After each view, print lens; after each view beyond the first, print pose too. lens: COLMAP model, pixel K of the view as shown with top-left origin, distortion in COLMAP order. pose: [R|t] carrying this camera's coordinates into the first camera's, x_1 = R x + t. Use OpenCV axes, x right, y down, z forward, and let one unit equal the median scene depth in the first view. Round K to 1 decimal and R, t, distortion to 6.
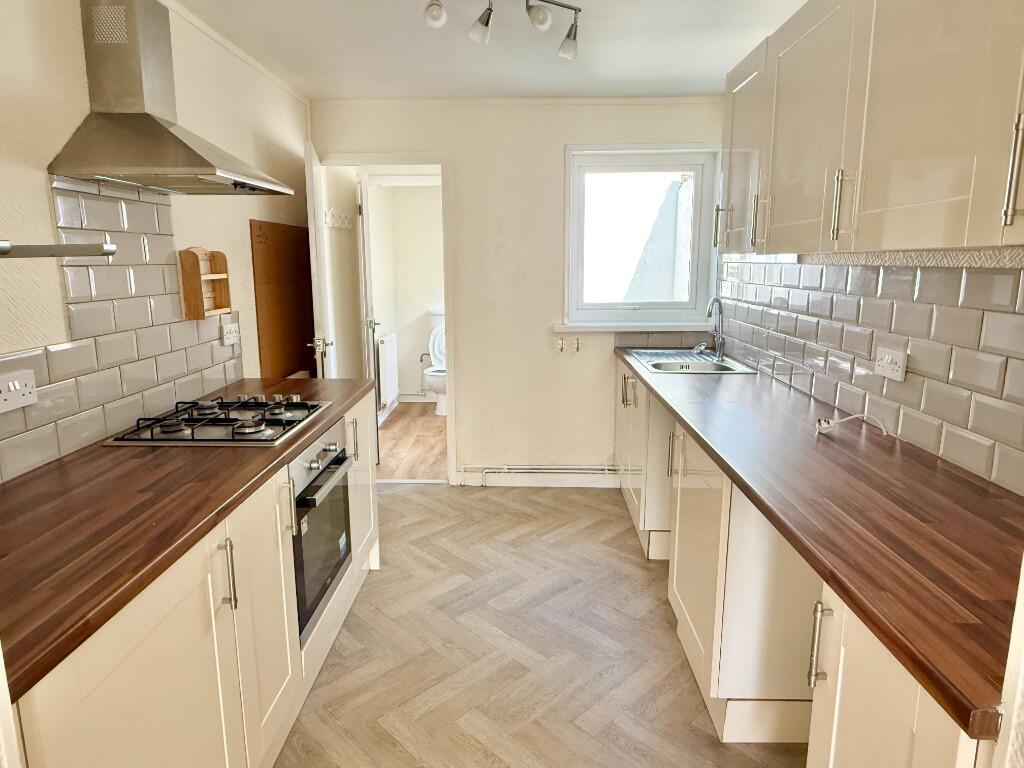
lens RADIAL K [[646.7, 0, 512.0], [0, 646.7, 384.0], [0, 0, 1]] dist [0.001310, 0.001448]
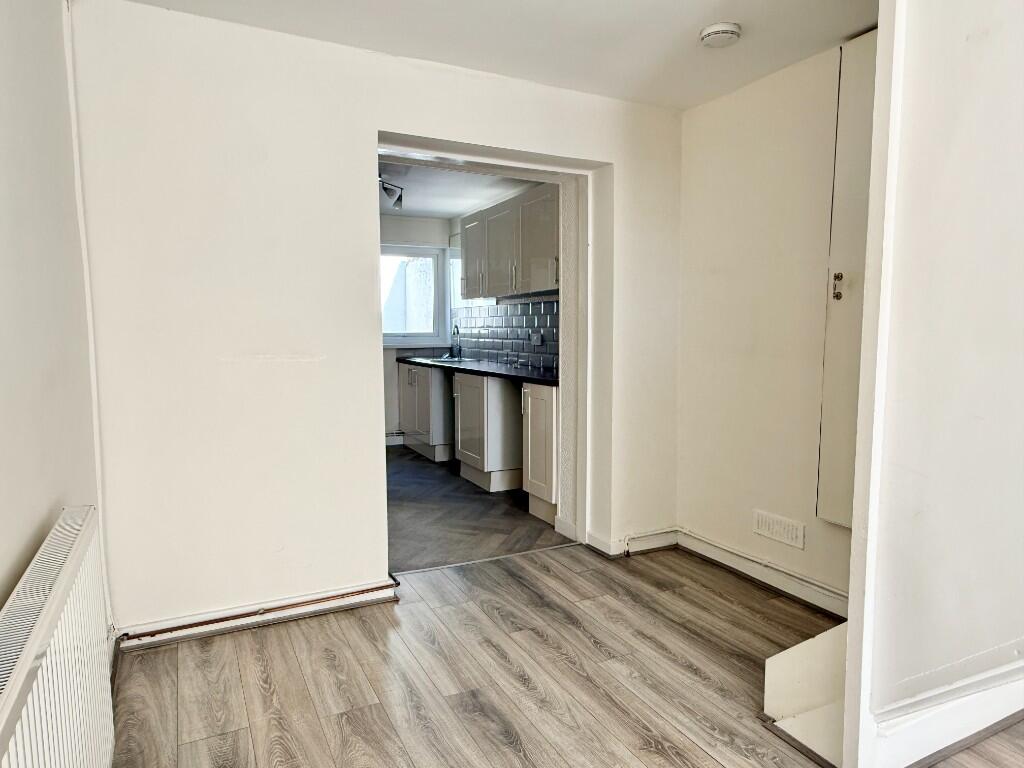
lens RADIAL K [[646.7, 0, 512.0], [0, 646.7, 384.0], [0, 0, 1]] dist [0.001310, 0.001448]
pose [[0.884447, -0.033288, 0.465453, -0.509533], [0.084445, 0.992402, -0.089487, 0.265383], [-0.458937, 0.118452, 0.880537, -0.867805]]
